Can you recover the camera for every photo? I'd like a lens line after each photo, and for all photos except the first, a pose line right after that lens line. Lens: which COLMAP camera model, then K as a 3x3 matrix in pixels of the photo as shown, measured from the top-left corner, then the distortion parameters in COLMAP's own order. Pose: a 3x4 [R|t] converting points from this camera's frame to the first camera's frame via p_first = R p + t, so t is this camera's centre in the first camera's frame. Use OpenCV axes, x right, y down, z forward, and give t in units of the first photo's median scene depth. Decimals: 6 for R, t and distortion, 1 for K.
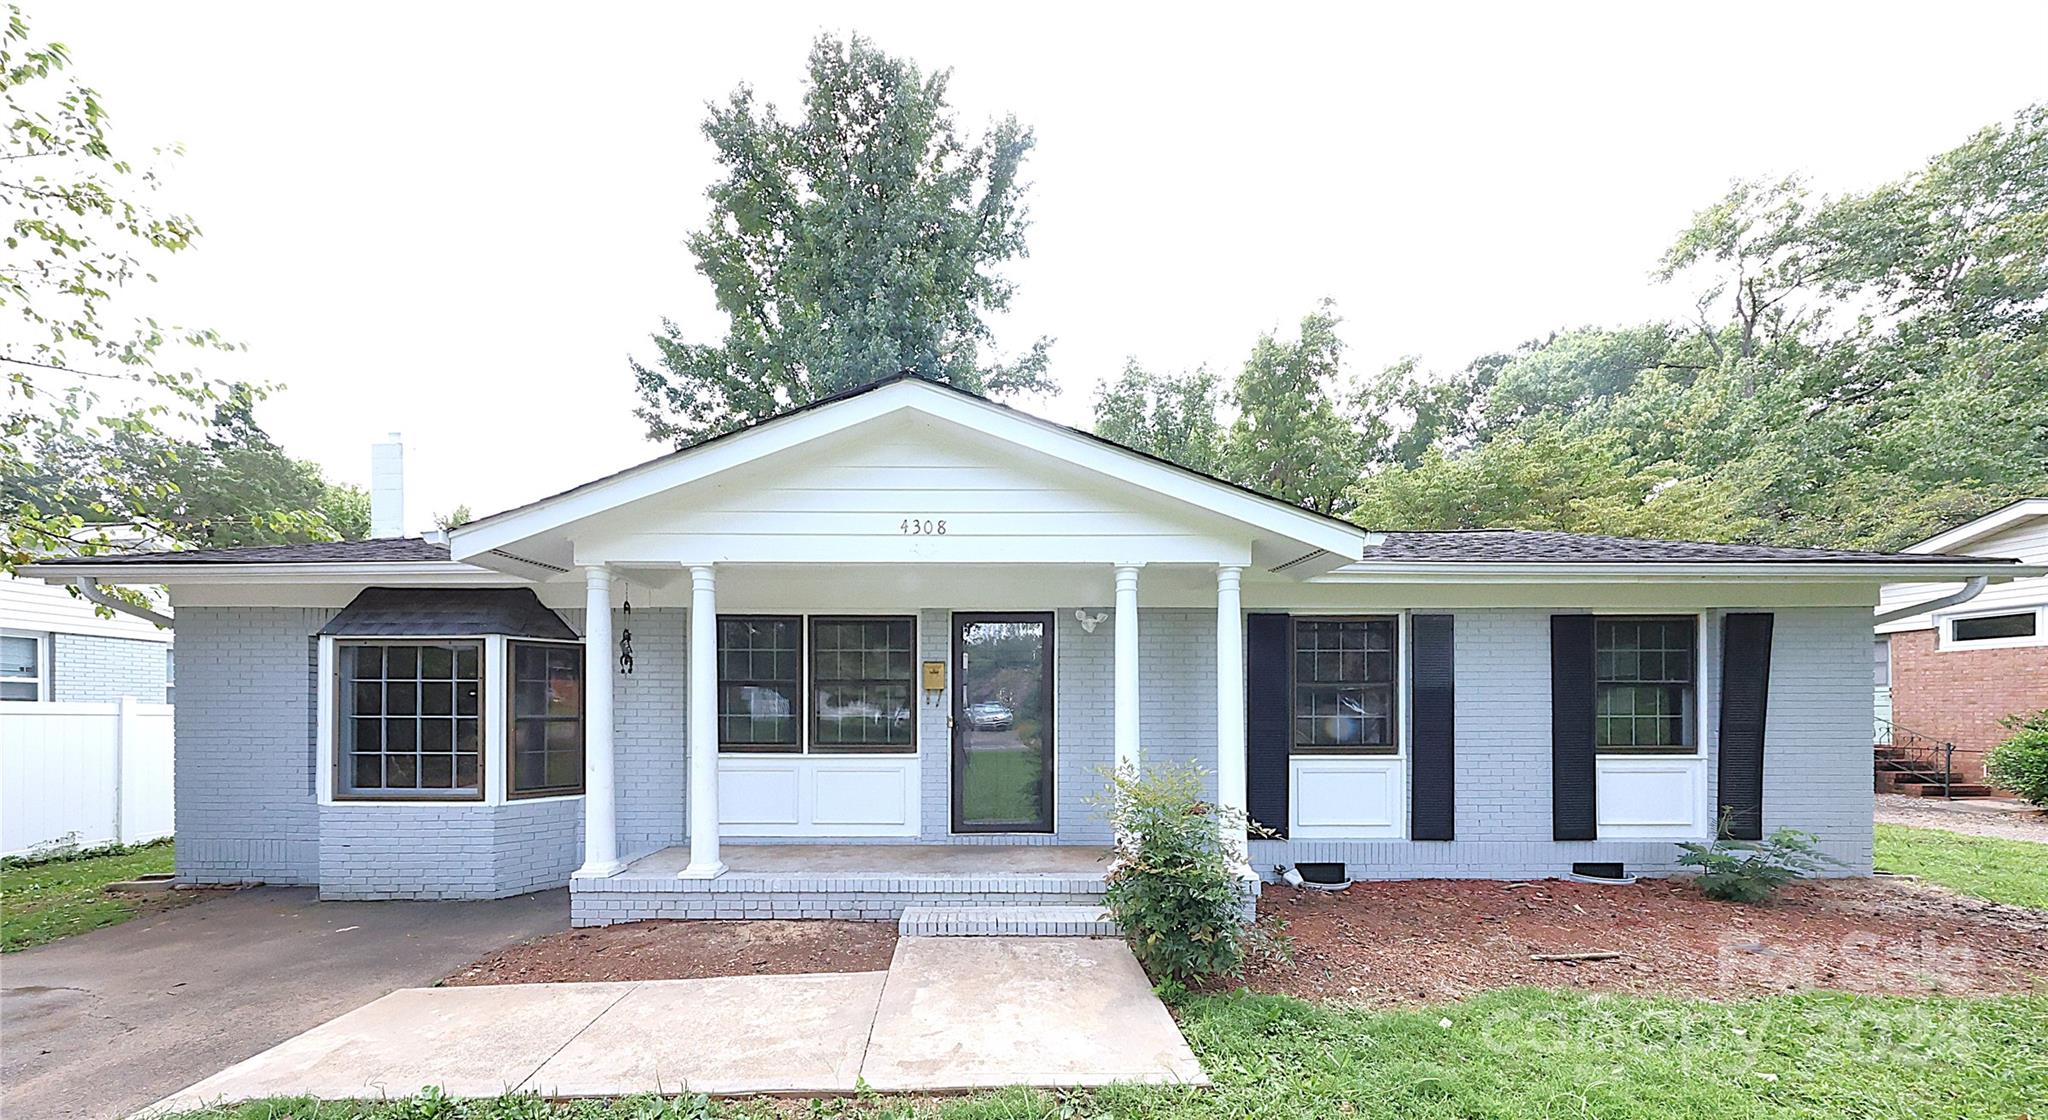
lens RADIAL K [[627.3, 0, 974.7], [0, 627.3, 712.1], [0, 0, 1]] dist [-0.000740, -0.000036]
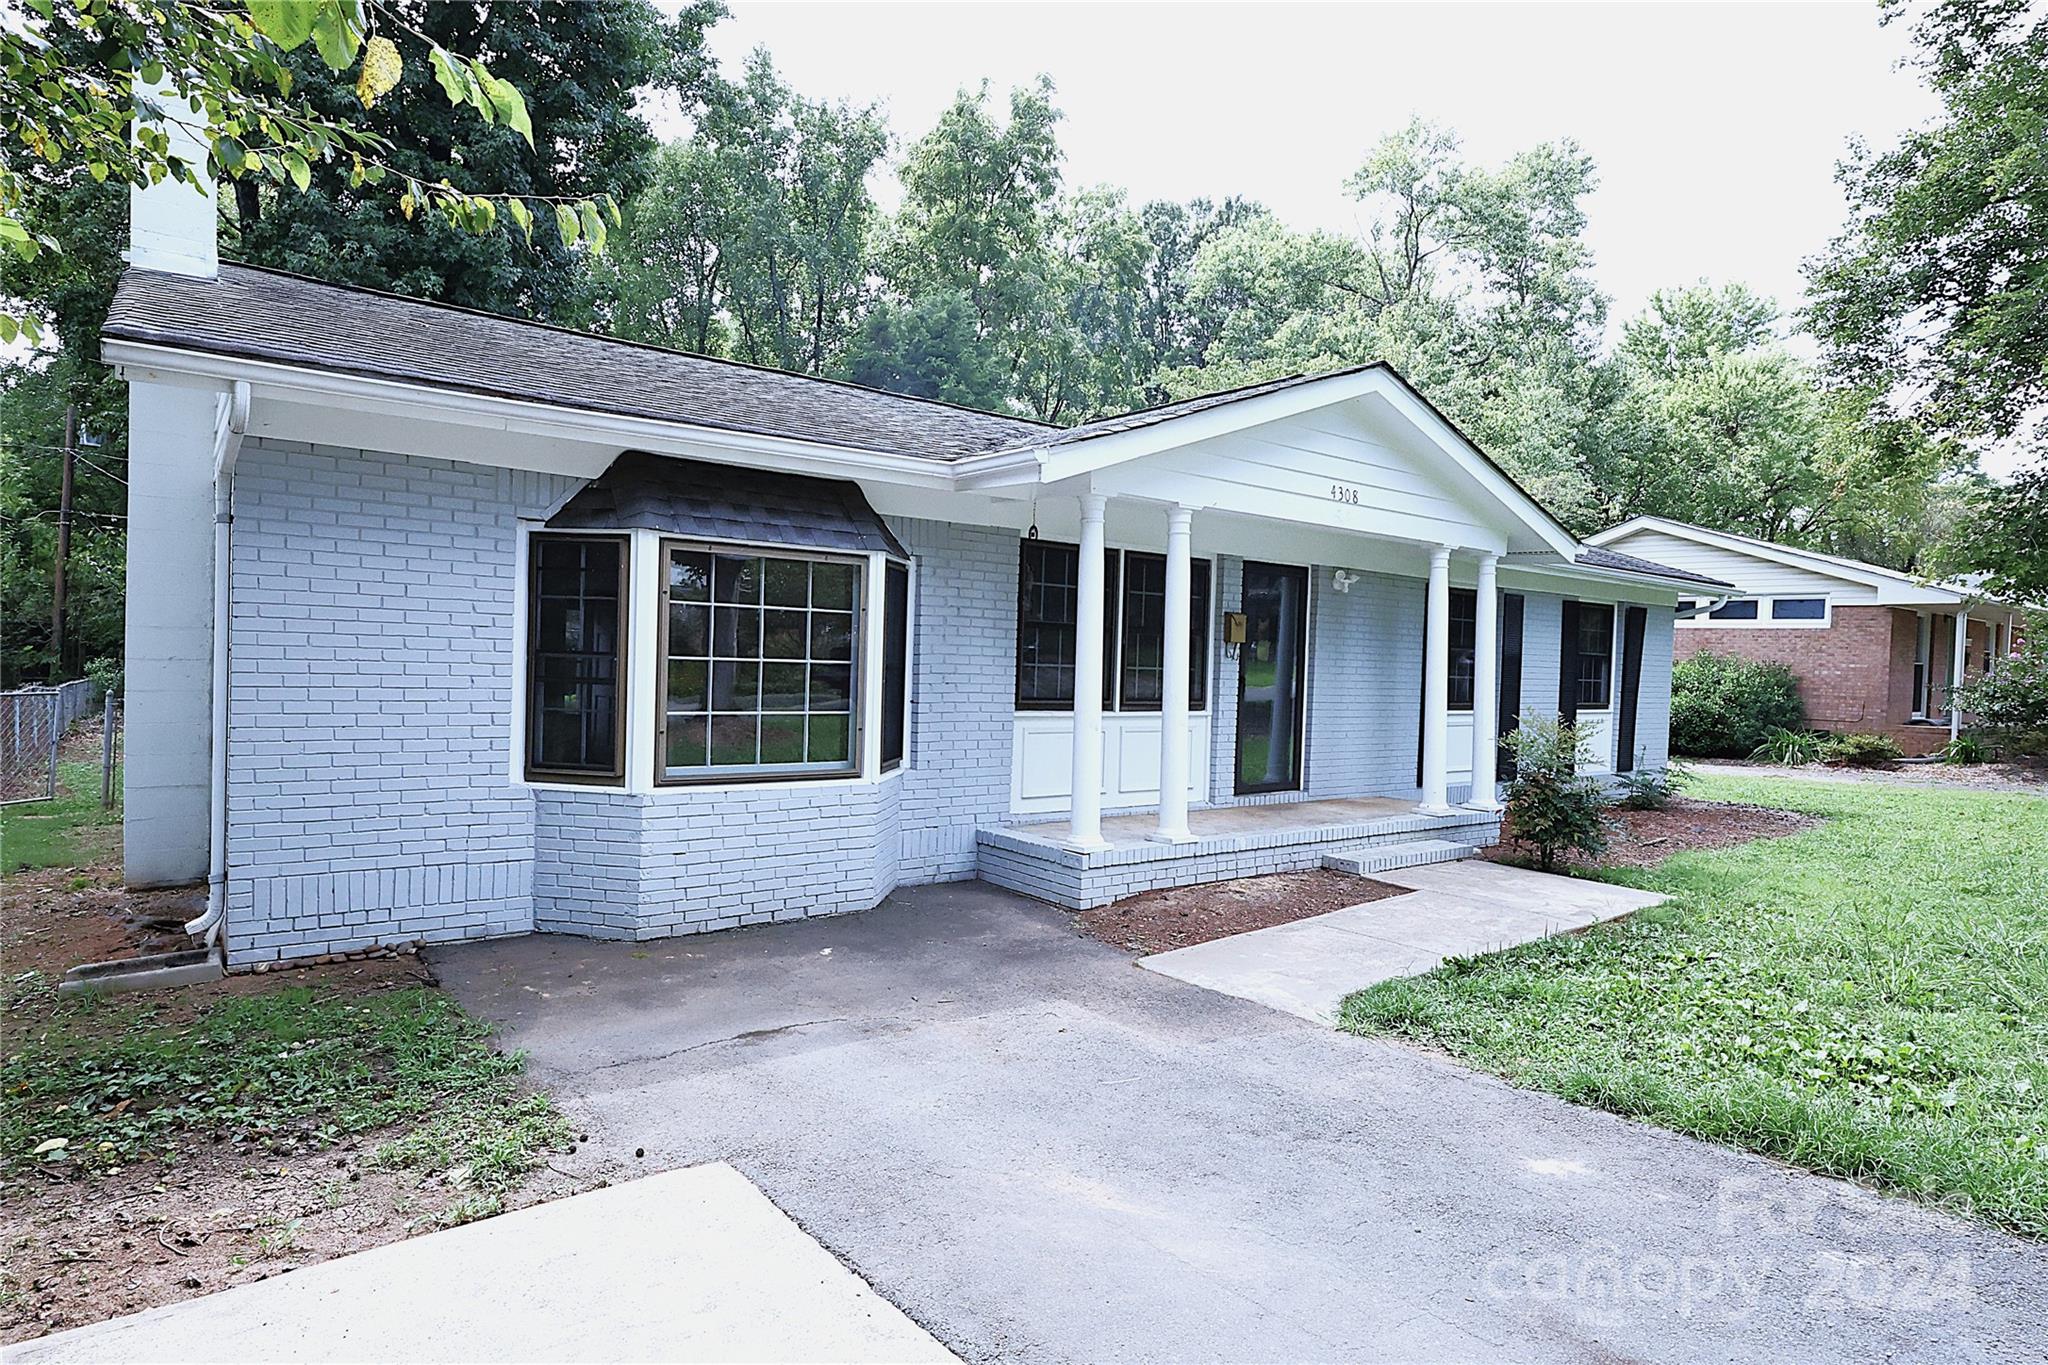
lens RADIAL K [[1121.4, 0, 1024.0], [0, 1121.4, 682.5], [0, 0, 1]] dist [0.000124, -0.000146]
pose [[0.791858, 0.011202, 0.610603, -1.325821], [-0.031058, 0.999277, 0.021945, -0.003796], [-0.609915, -0.036341, 0.791633, -0.139408]]
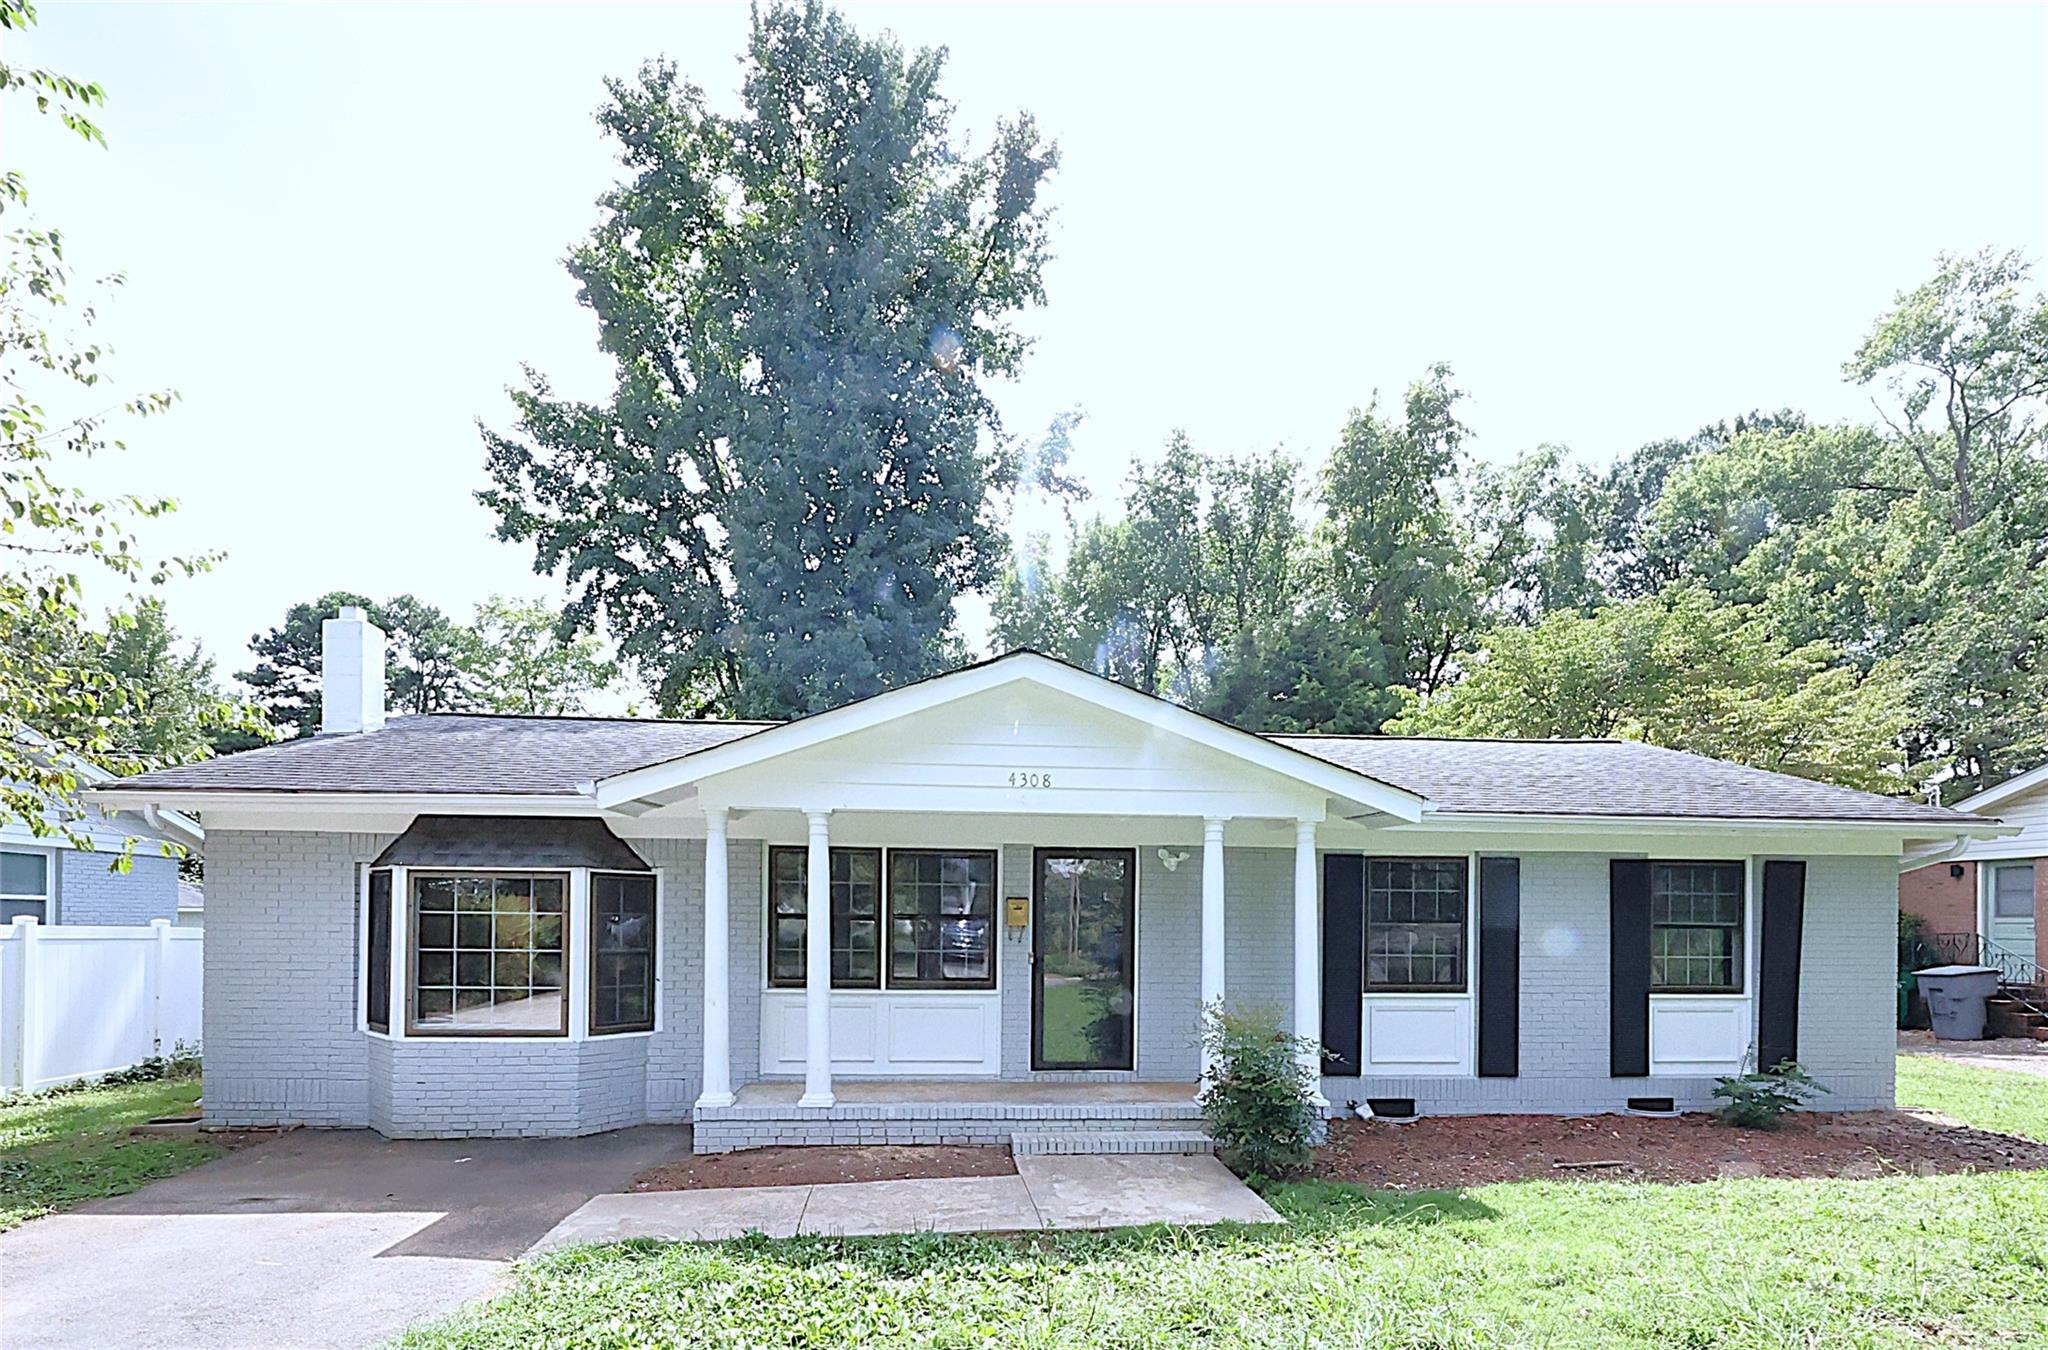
lens RADIAL K [[959.7, 0, 998.5], [0, 959.7, 930.2], [0, 0, 1]] dist [0.012155, -0.008571]
pose [[0.997228, 0.008694, 0.073901, -0.204380], [-0.009121, 0.999944, 0.005436, -0.036777], [-0.073850, -0.006095, 0.997251, -0.511803]]
